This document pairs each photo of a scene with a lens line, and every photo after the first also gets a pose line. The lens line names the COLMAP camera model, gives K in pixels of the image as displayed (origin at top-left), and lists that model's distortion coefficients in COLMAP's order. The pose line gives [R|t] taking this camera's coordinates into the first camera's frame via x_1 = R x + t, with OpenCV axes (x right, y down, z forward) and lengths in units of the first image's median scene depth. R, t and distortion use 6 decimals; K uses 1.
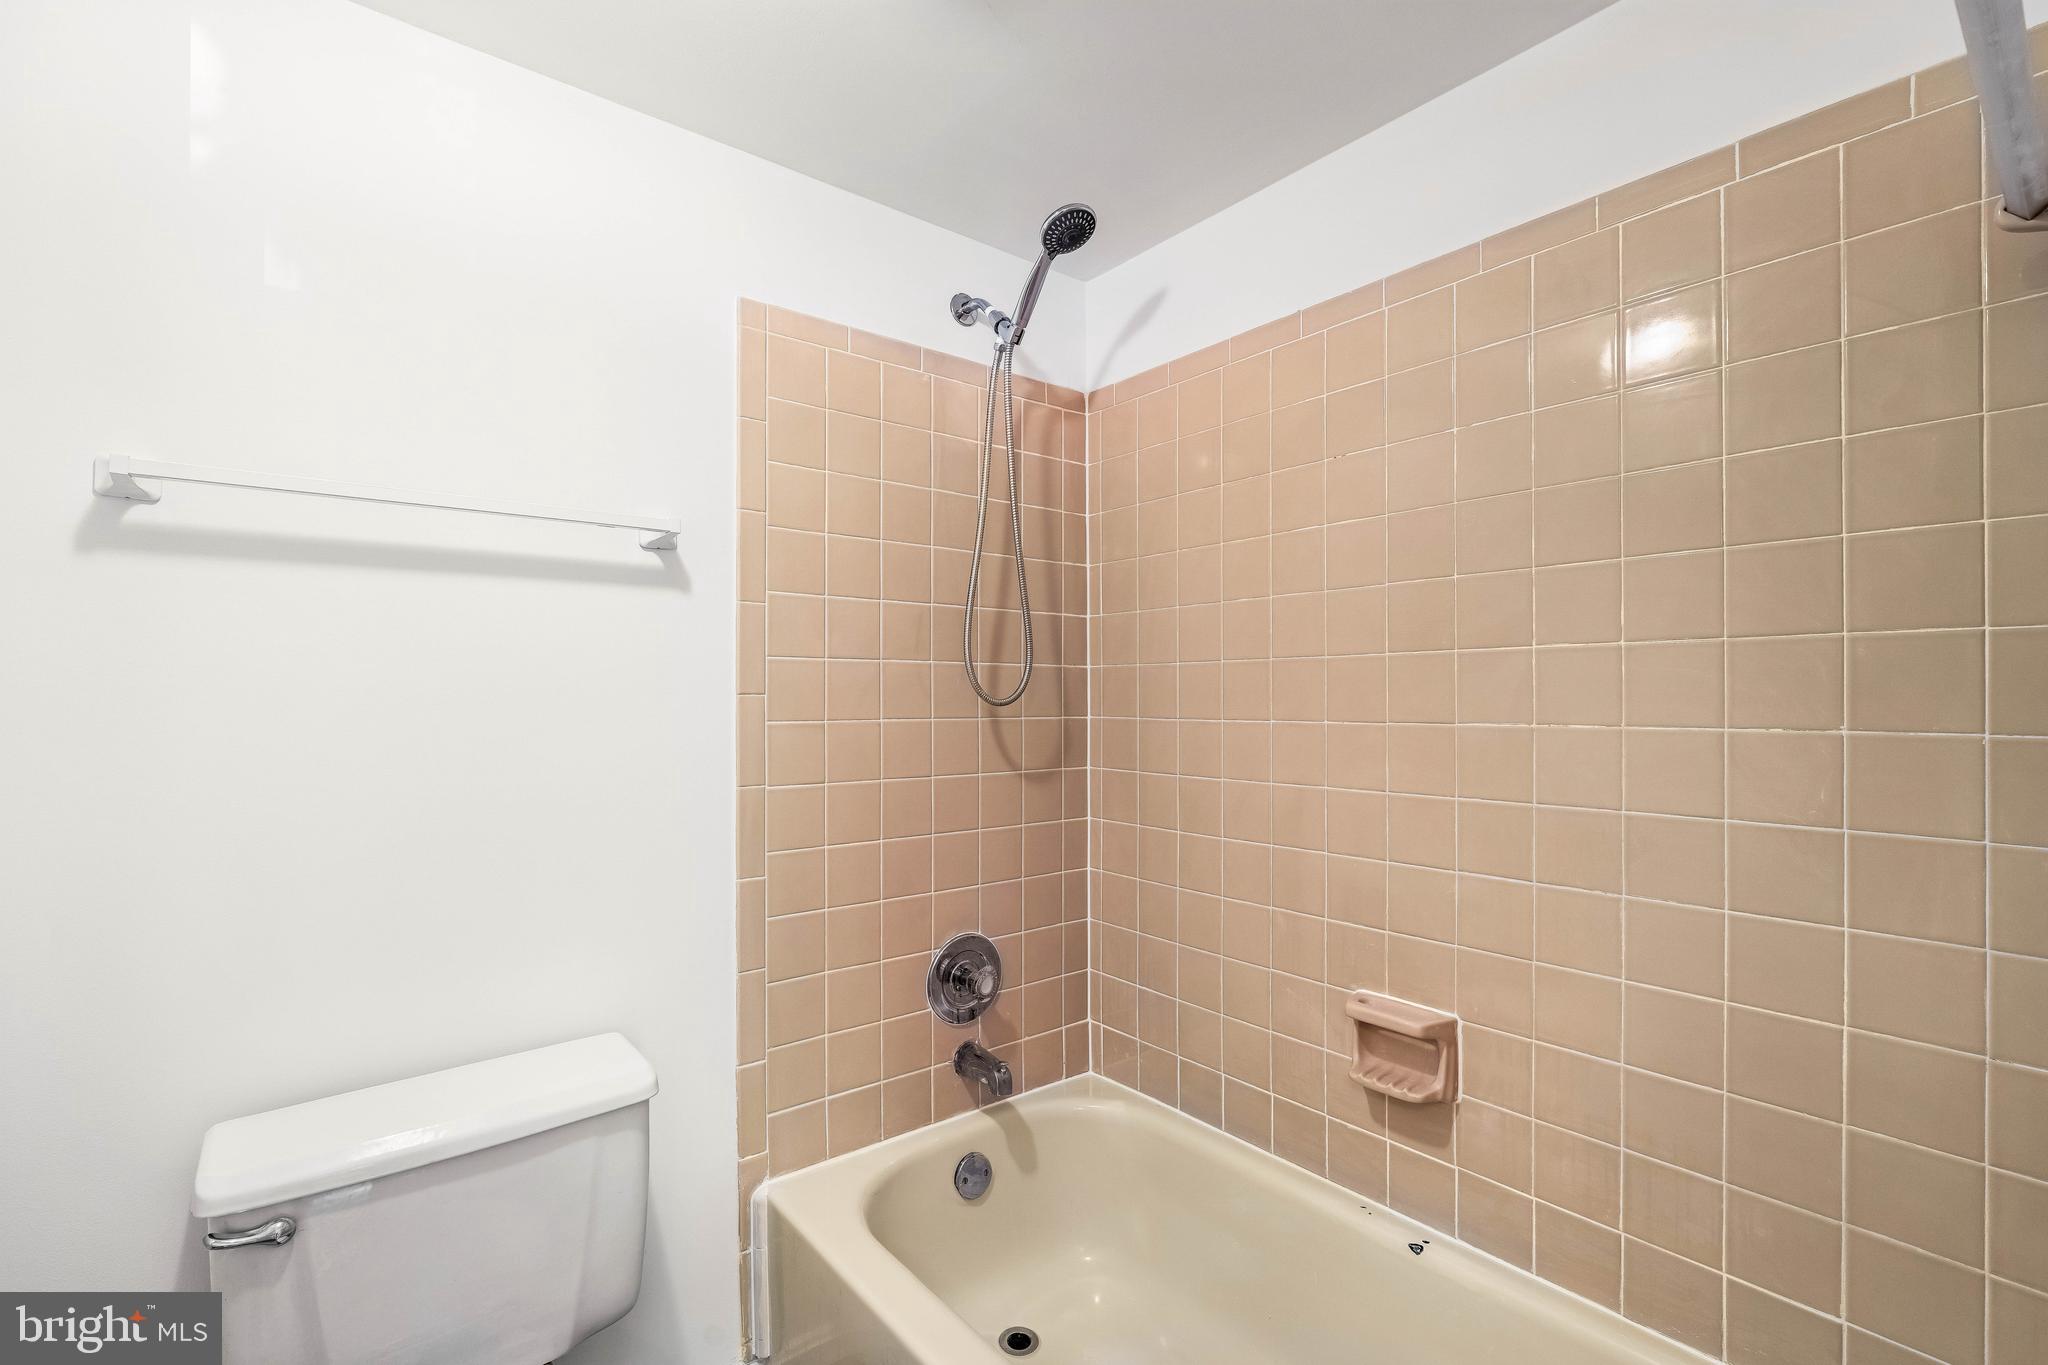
lens RADIAL K [[913.9, 0, 1036.7], [0, 913.9, 698.4], [0, 0, 1]] dist [-0.014709, 0.002319]
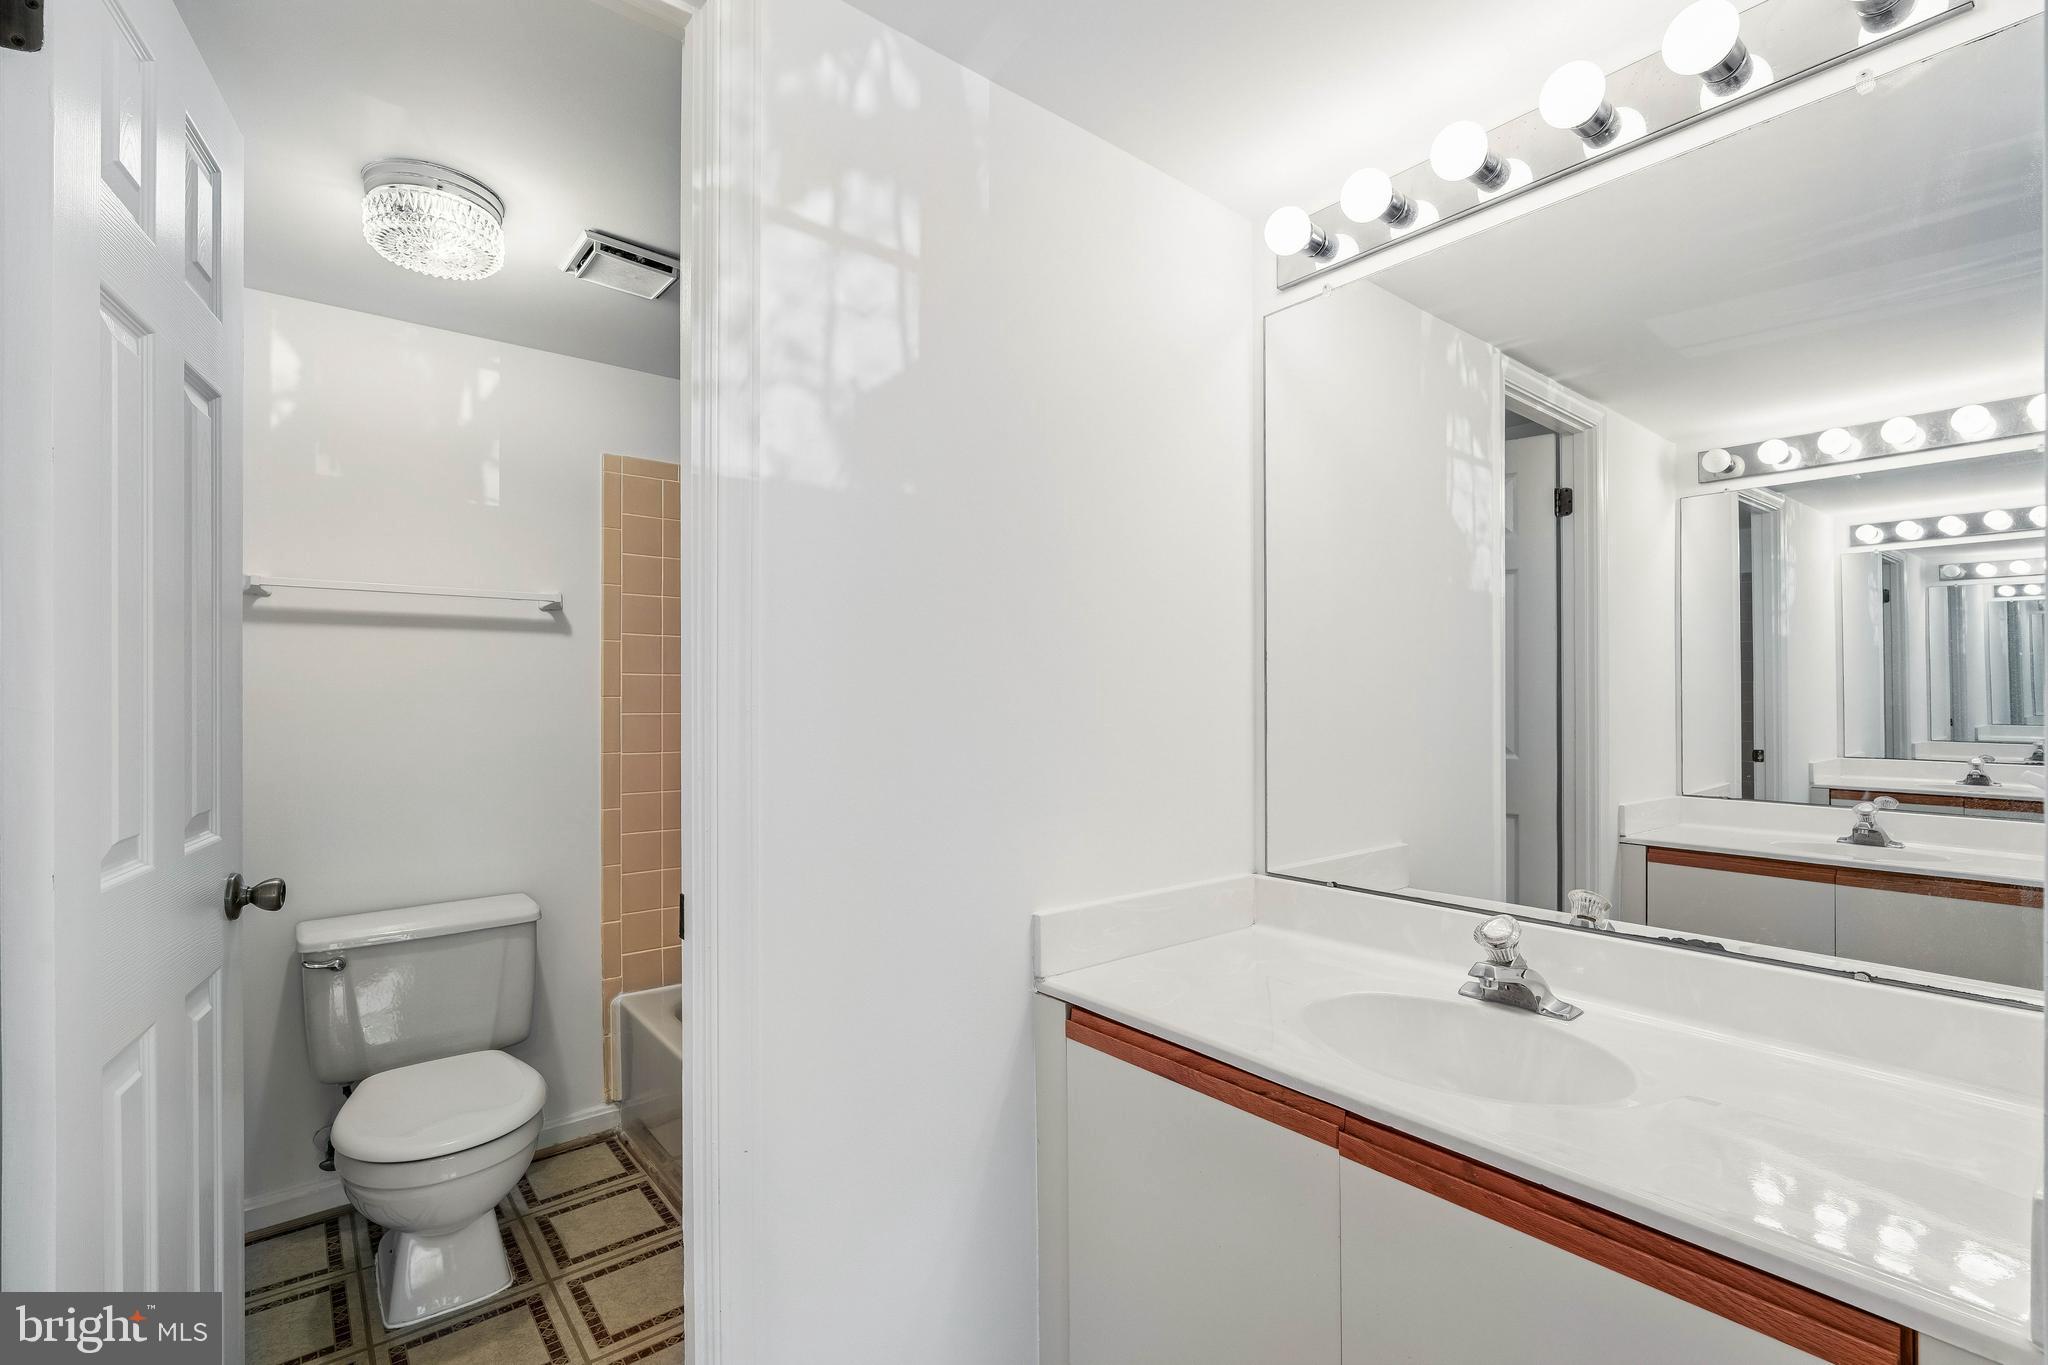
lens RADIAL K [[913.9, 0, 1030.8], [0, 913.9, 700.4], [0, 0, 1]] dist [-0.014709, 0.002319]
pose [[0.999994, 0.001346, 0.003279, 0.467115], [-0.001354, 0.999996, 0.002668, -0.002494], [-0.003276, -0.002672, 0.999991, -0.685150]]
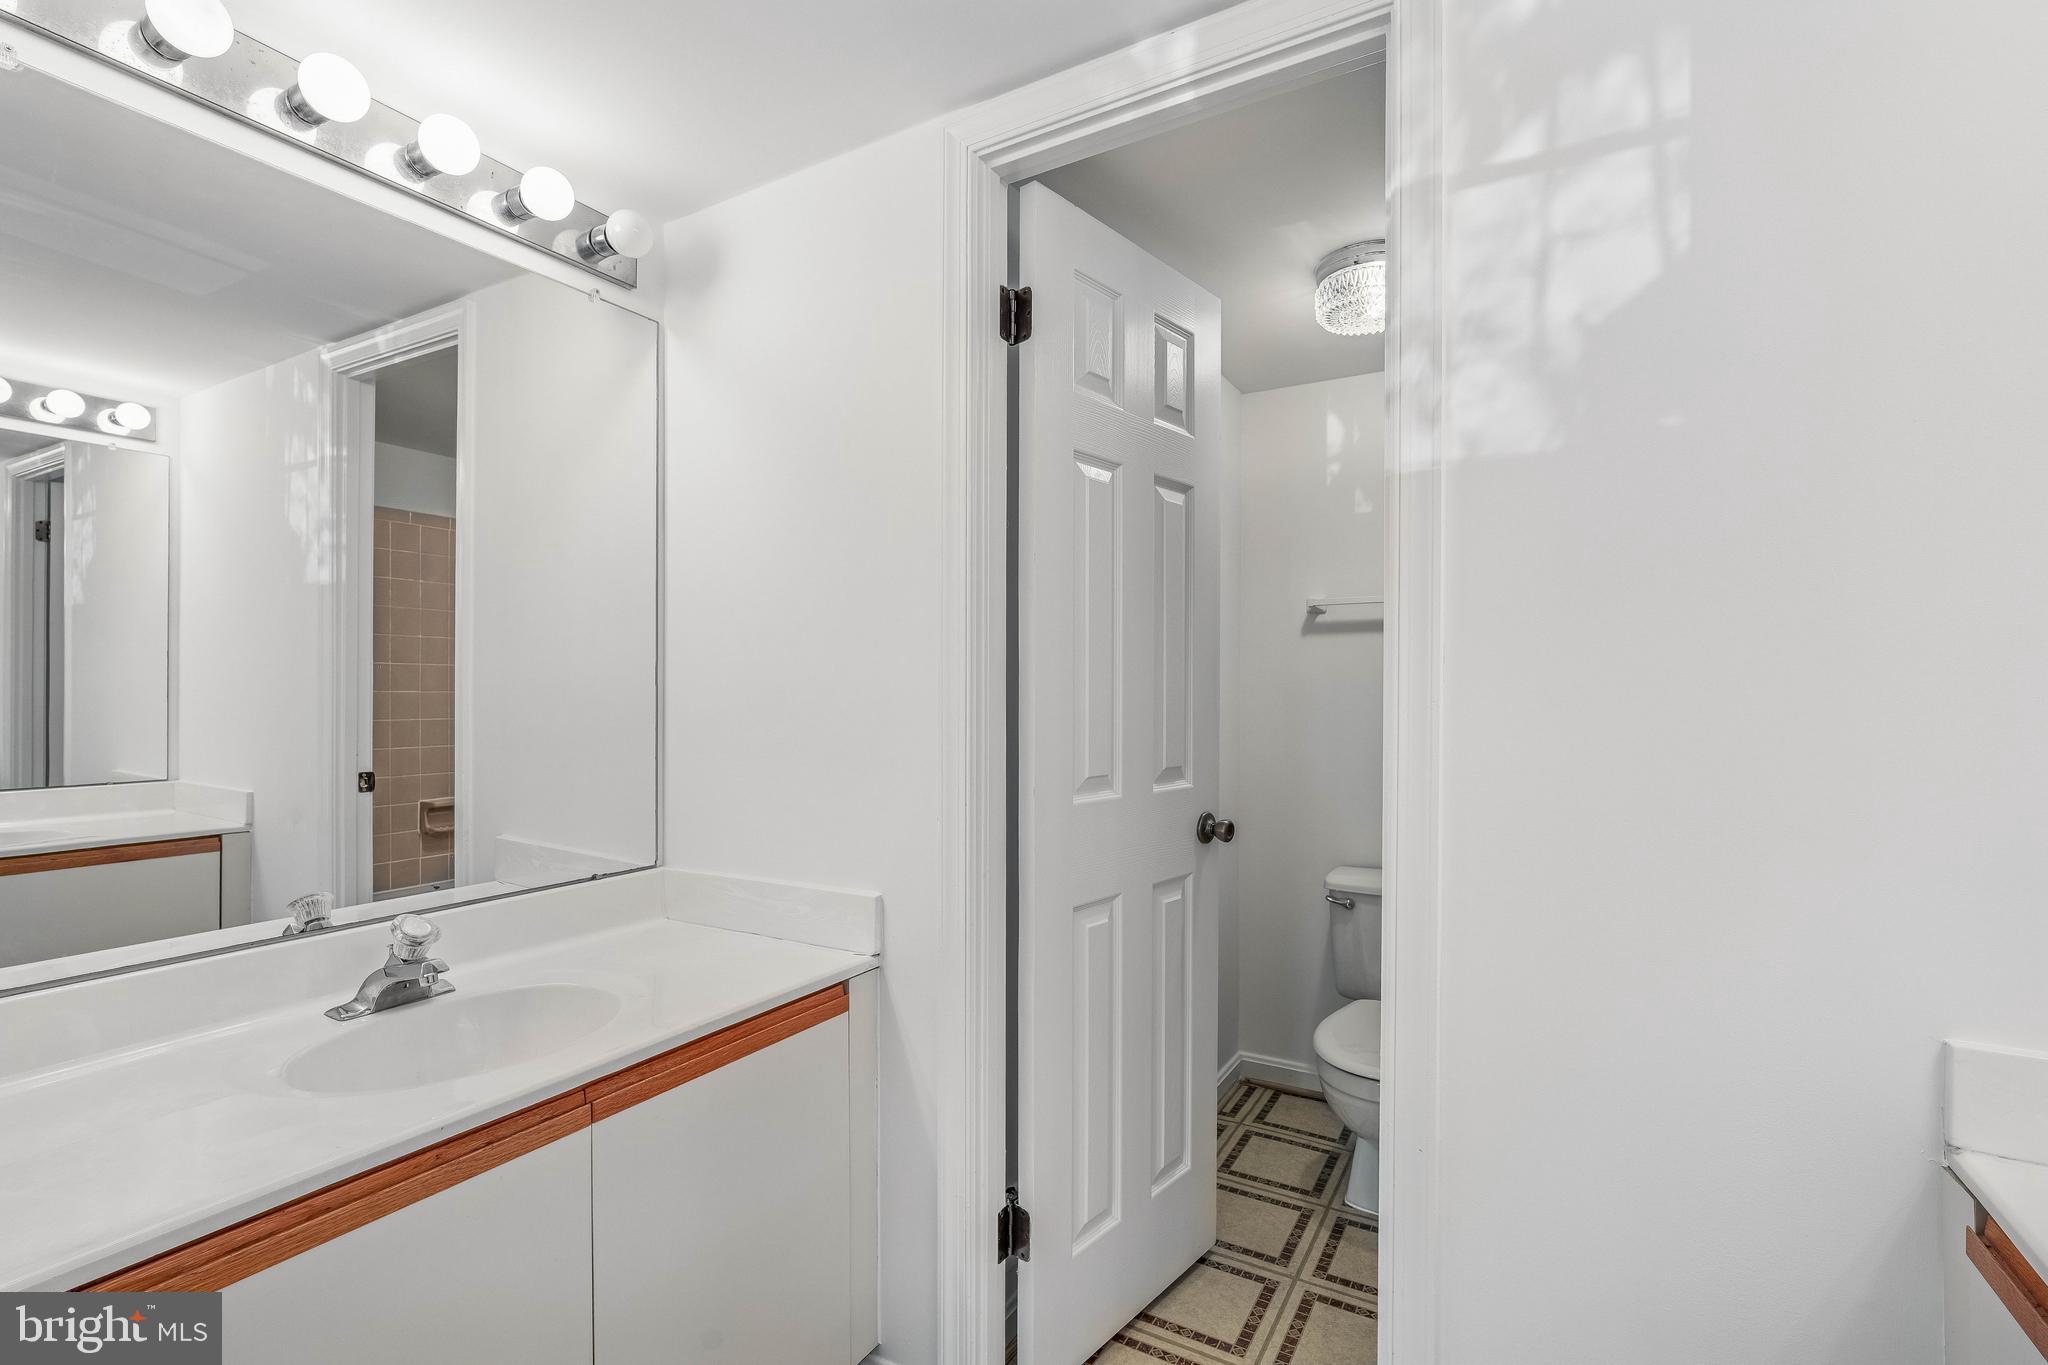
lens RADIAL K [[913.9, 0, 1026.5], [0, 913.9, 698.7], [0, 0, 1]] dist [-0.014709, 0.002319]
pose [[0.345557, 0.011092, -0.938332, 0.829145], [-0.001766, 0.999936, 0.011170, -0.005217], [0.938396, -0.002202, 0.345554, -0.486377]]
